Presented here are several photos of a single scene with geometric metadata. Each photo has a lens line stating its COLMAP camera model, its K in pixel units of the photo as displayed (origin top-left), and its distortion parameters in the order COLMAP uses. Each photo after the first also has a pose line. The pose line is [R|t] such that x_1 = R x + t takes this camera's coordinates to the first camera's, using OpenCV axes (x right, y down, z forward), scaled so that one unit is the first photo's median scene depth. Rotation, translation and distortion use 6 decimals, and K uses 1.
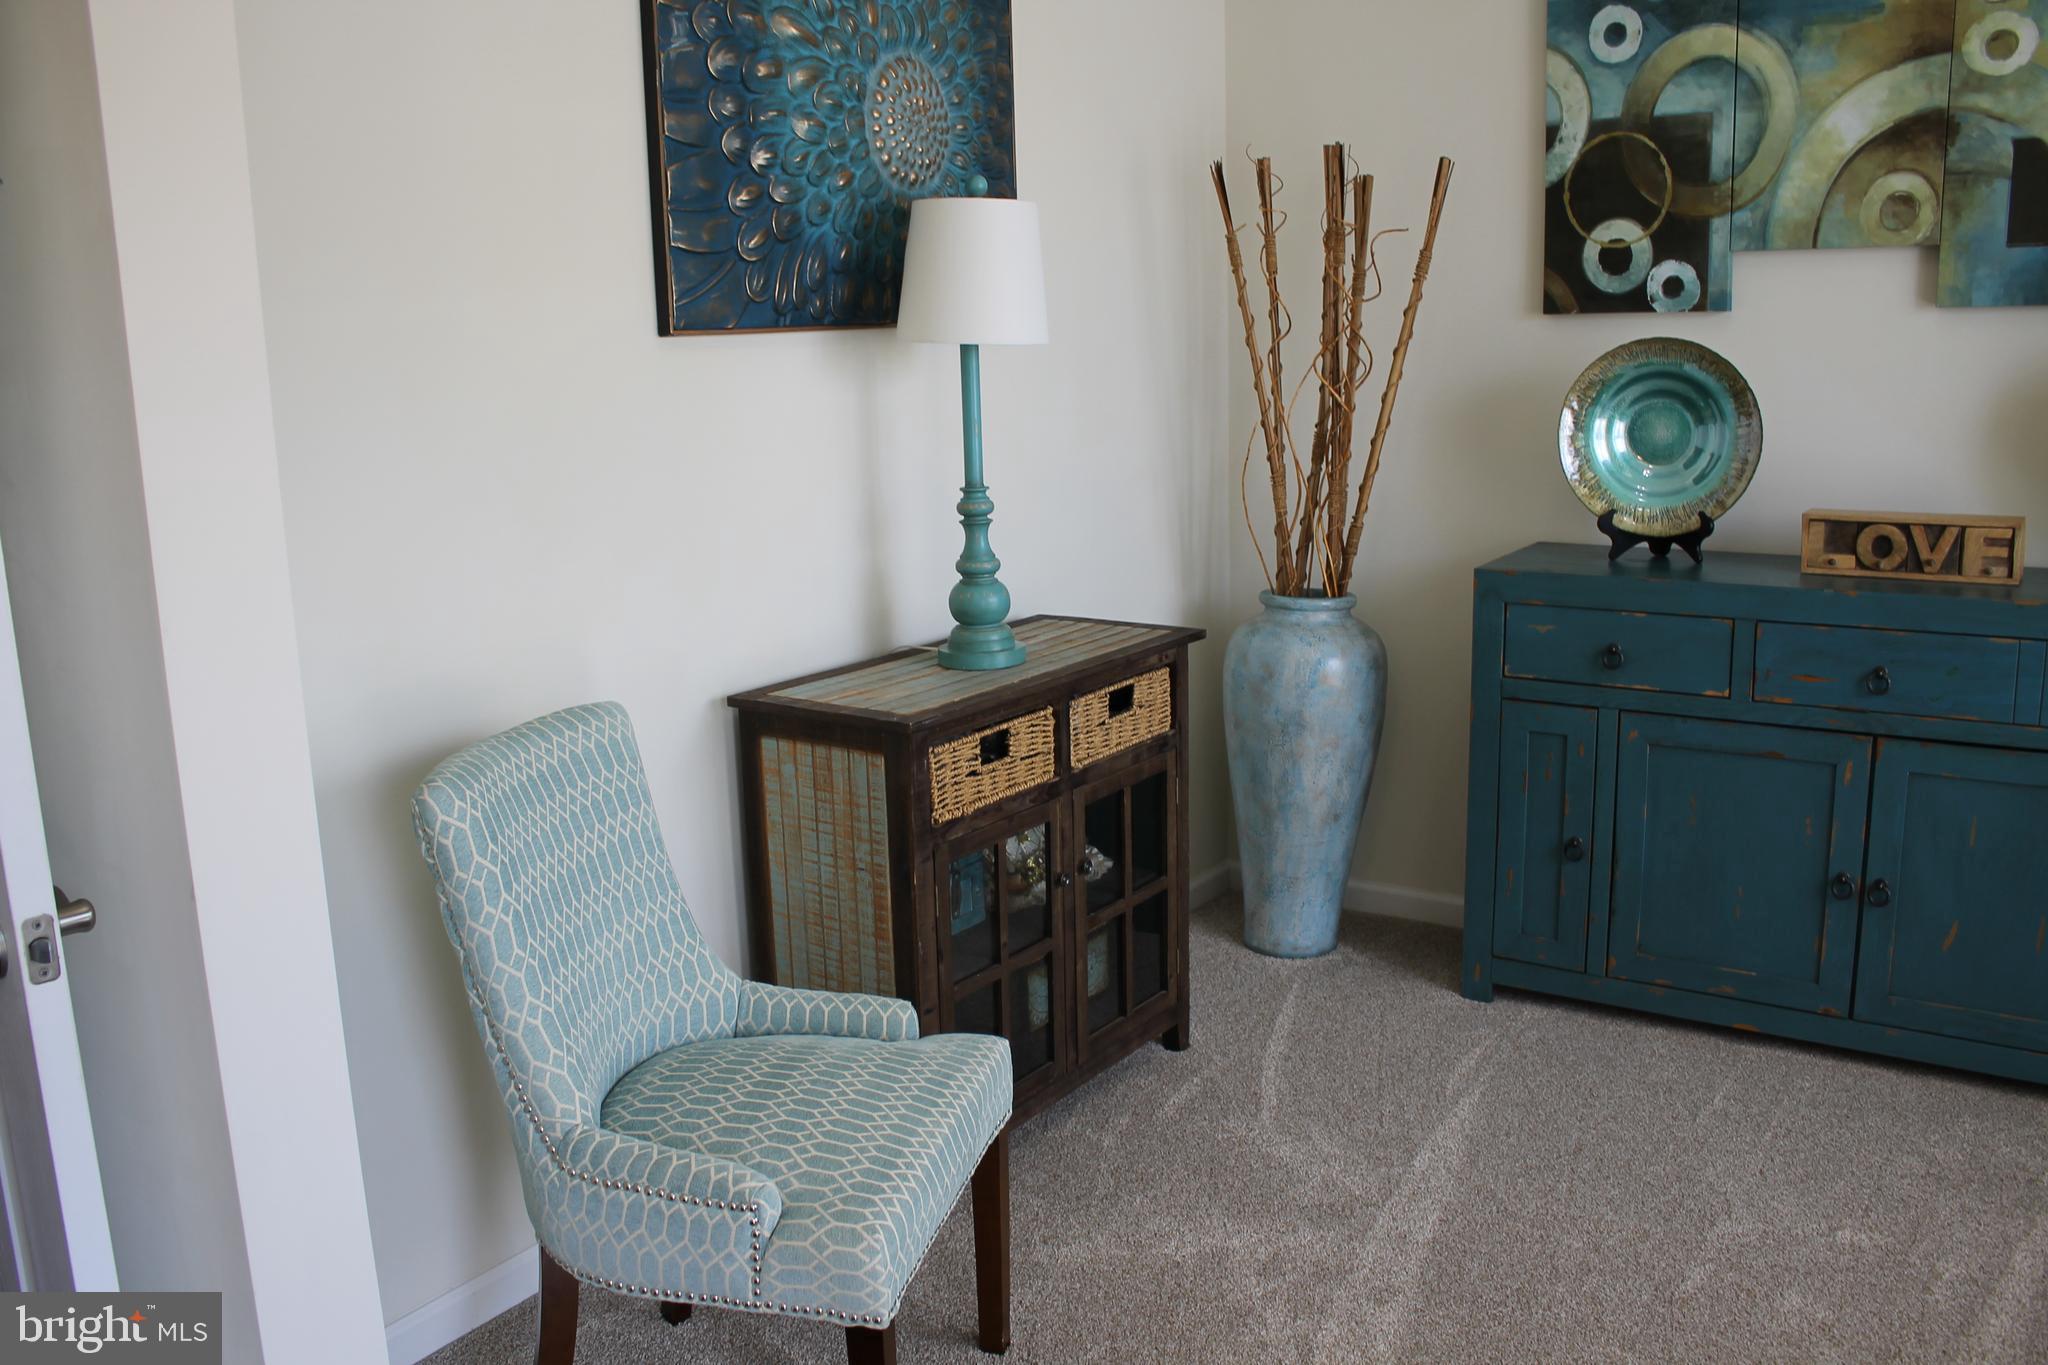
lens RADIAL K [[1734.4, 0, 940.2], [0, 1734.4, 696.1], [0, 0, 1]] dist [-0.152974, 0.103827]
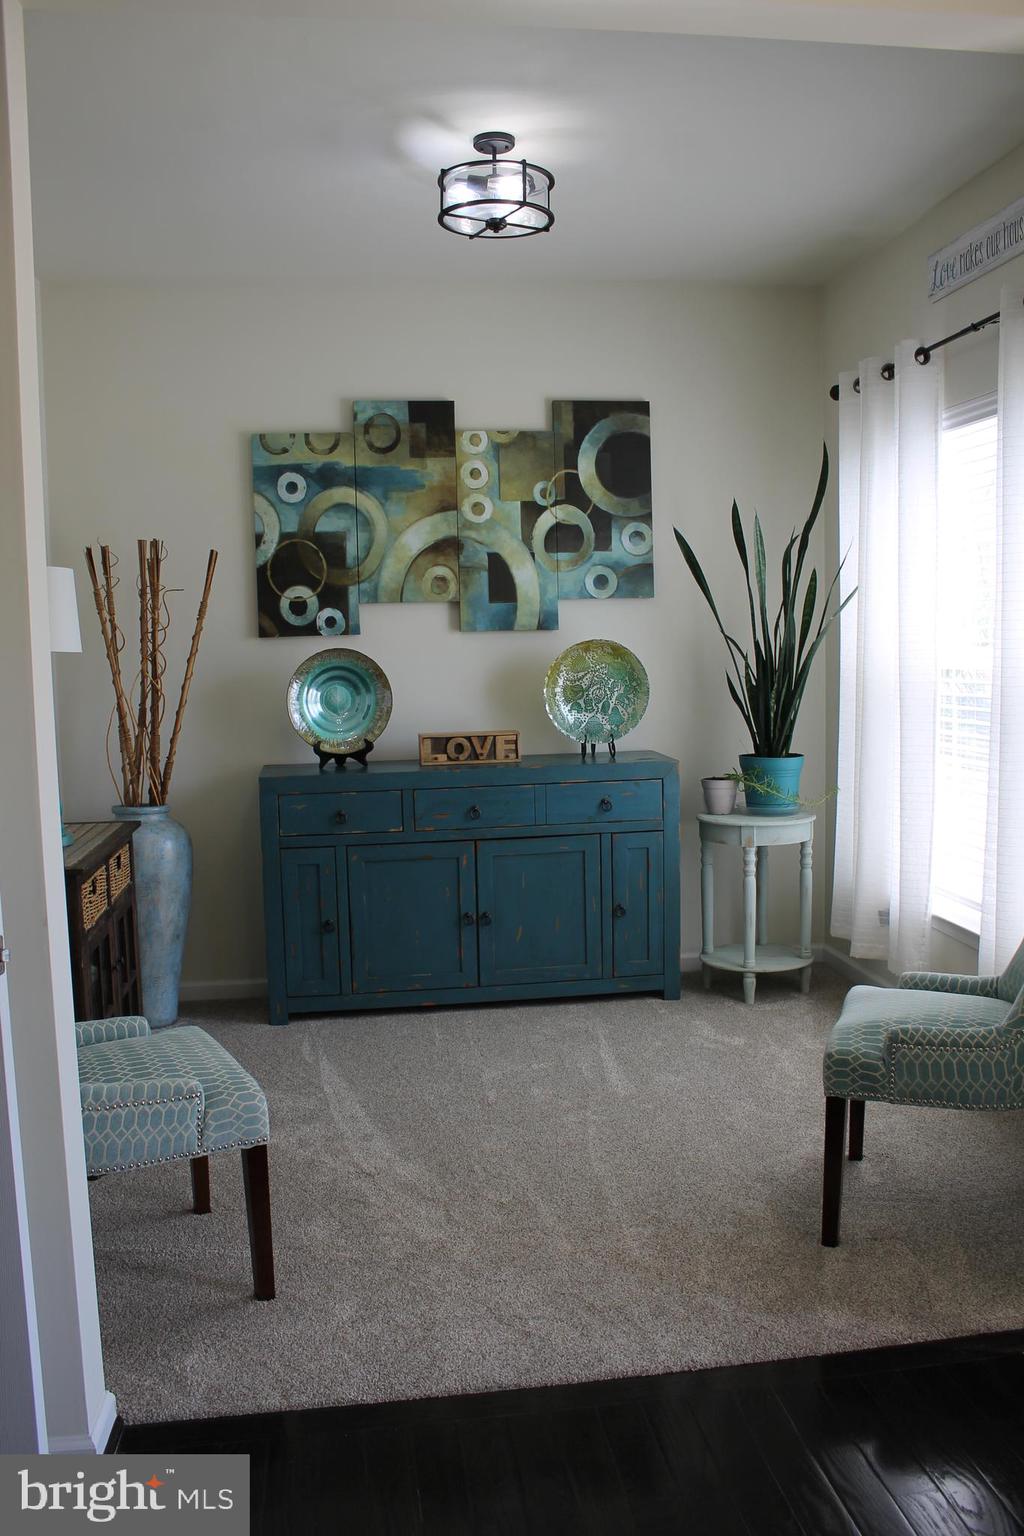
lens RADIAL K [[1300.8, 0, 510.1], [0, 1300.8, 773.4], [0, 0, 1]] dist [-0.152974, 0.103827]
pose [[0.722939, -0.055070, 0.688713, -0.435082], [0.142043, 0.987372, -0.070151, 0.053938], [-0.676153, 0.148542, 0.721632, -0.155197]]
